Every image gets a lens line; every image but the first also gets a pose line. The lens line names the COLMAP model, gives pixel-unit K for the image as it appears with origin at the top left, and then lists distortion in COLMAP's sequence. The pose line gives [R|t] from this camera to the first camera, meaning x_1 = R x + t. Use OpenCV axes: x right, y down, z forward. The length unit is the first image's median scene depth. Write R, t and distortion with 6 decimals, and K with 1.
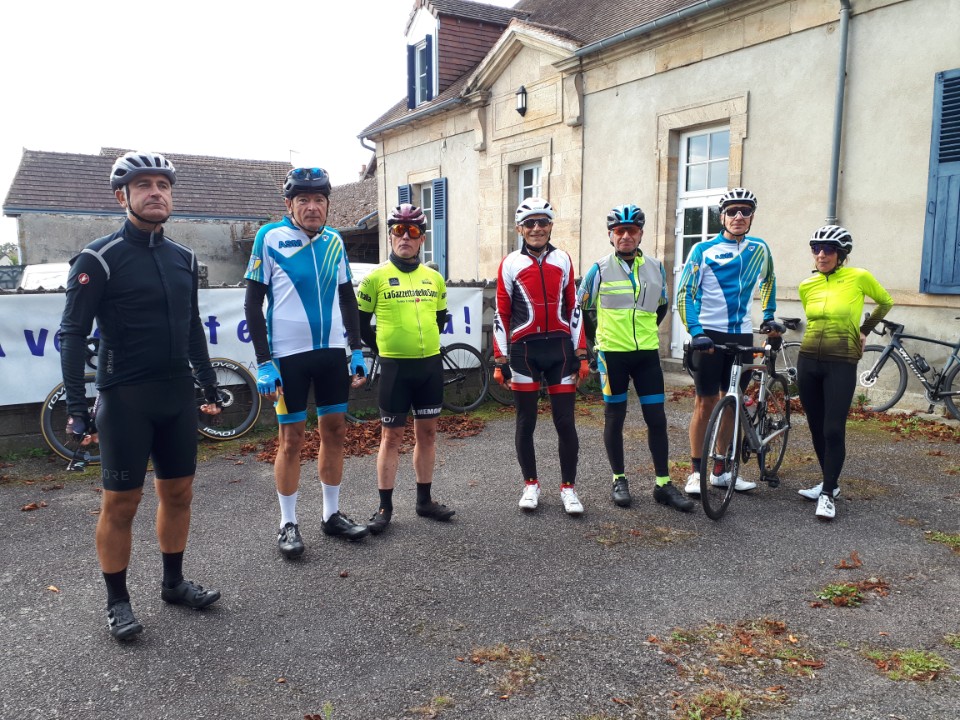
lens RADIAL K [[799.0, 0, 461.0], [0, 799.0, 364.6], [0, 0, 1]] dist [0.042865, -0.037521]
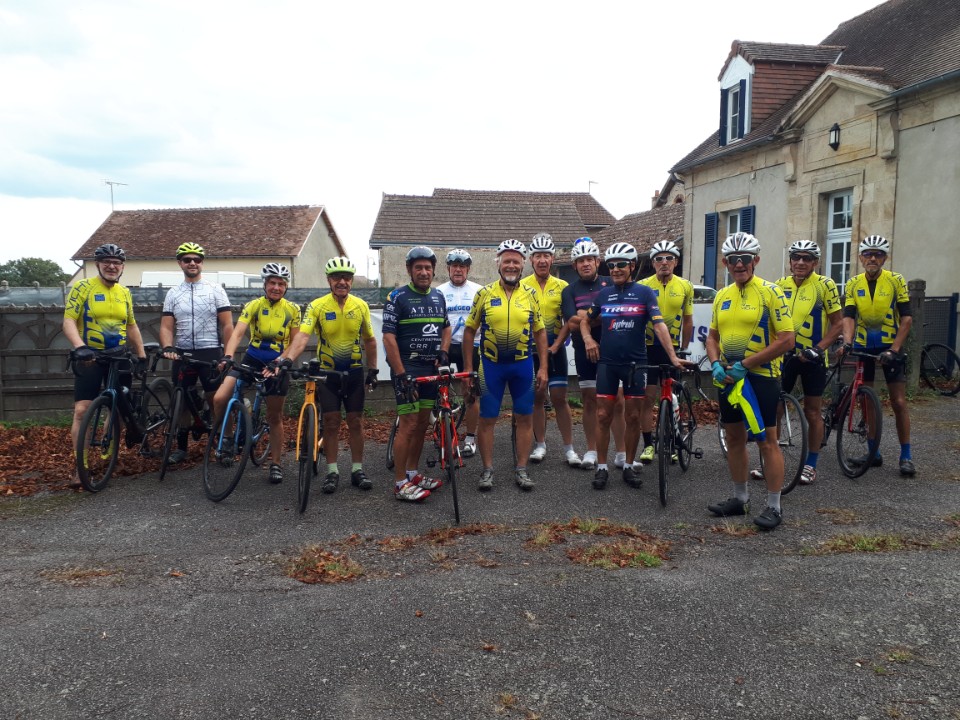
lens RADIAL K [[799.0, 0, 461.0], [0, 799.0, 364.6], [0, 0, 1]] dist [0.042865, -0.037521]
pose [[0.943048, 0.029065, -0.331384, -0.030294], [-0.037740, 0.999092, -0.019773, 0.023577], [0.330508, 0.031153, 0.943289, -0.190600]]
